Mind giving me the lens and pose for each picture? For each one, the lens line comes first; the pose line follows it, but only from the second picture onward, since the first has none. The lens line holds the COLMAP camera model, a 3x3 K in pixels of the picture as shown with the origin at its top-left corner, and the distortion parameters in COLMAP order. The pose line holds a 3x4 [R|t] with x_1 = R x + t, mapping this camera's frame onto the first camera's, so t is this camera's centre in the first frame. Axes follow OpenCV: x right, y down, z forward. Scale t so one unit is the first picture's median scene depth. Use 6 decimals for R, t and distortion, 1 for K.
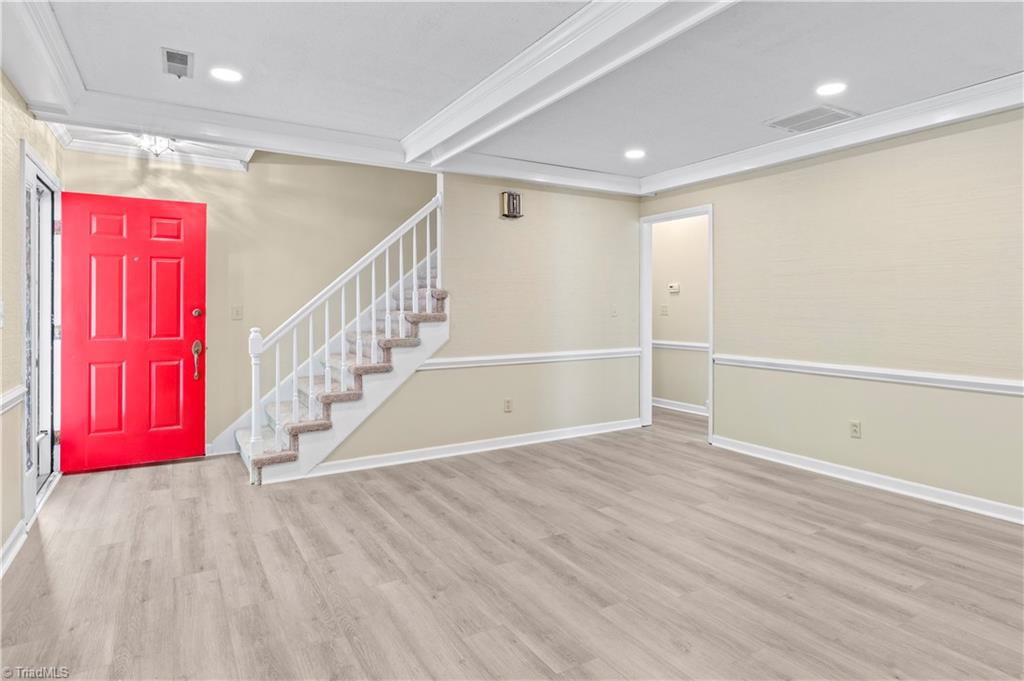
lens RADIAL K [[559.4, 0, 527.6], [0, 559.4, 328.8], [0, 0, 1]] dist [0.002483, -0.001545]
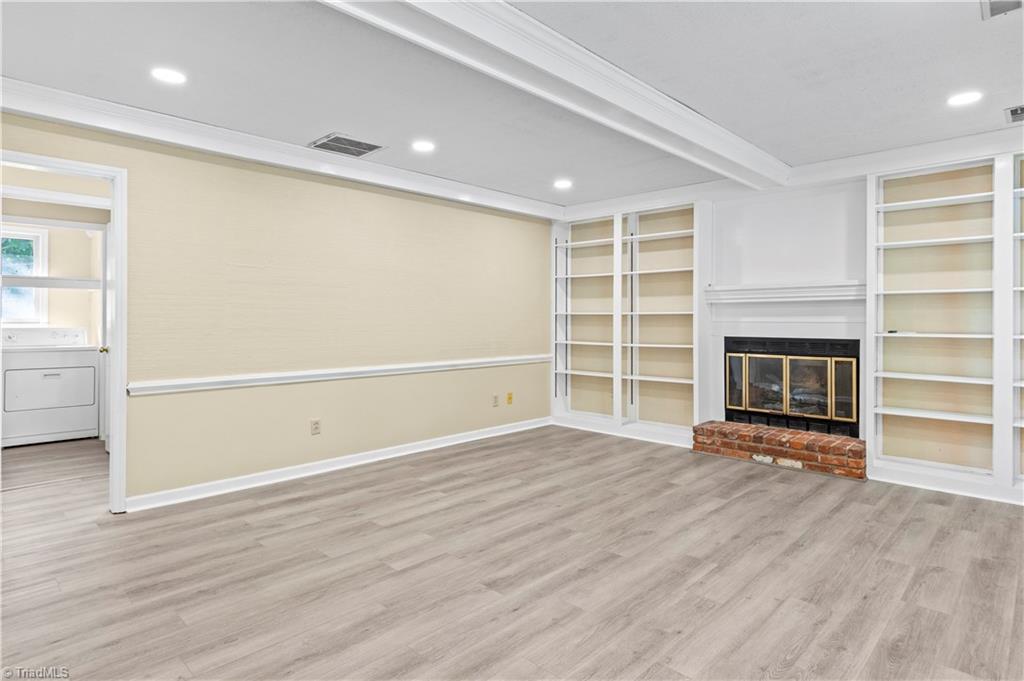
lens RADIAL K [[564.4, 0, 514.0], [0, 564.4, 316.4], [0, 0, 1]] dist [-0.000901, -0.000977]
pose [[-0.235089, 0.000401, 0.971974, -0.851758], [0.037996, 0.999239, 0.008777, -0.047361], [-0.971231, 0.038994, -0.234925, 1.241564]]
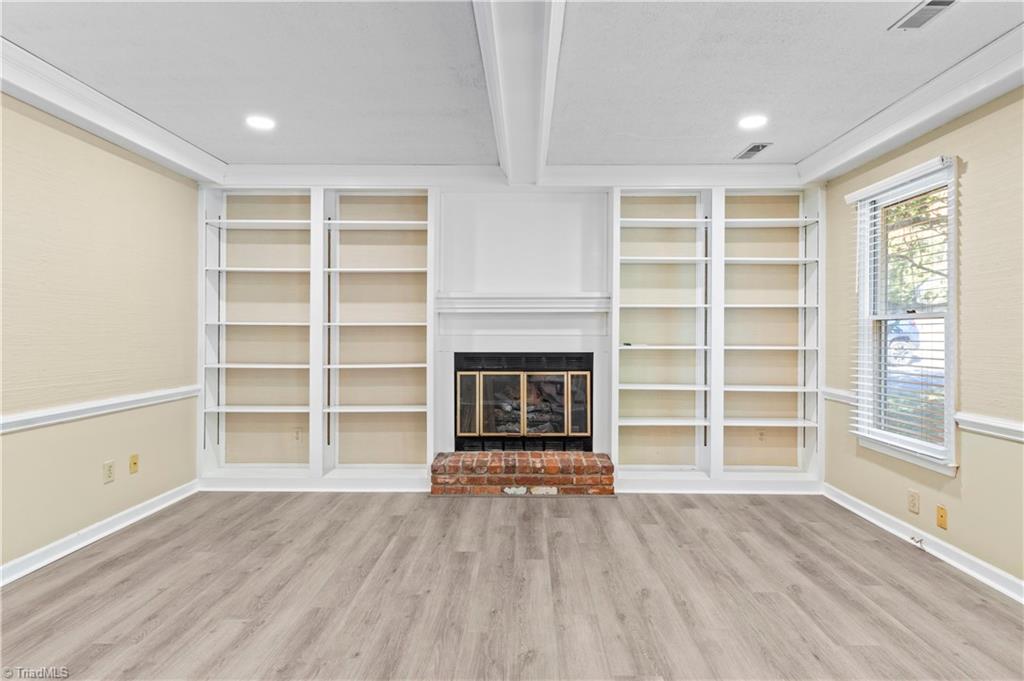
lens RADIAL K [[559.4, 0, 527.6], [0, 559.4, 328.8], [0, 0, 1]] dist [0.002483, -0.001545]
pose [[-0.844009, -0.004841, 0.536307, -0.203301], [0.016790, 0.999231, 0.035441, -0.056989], [-0.536066, 0.038917, -0.843278, 1.349163]]
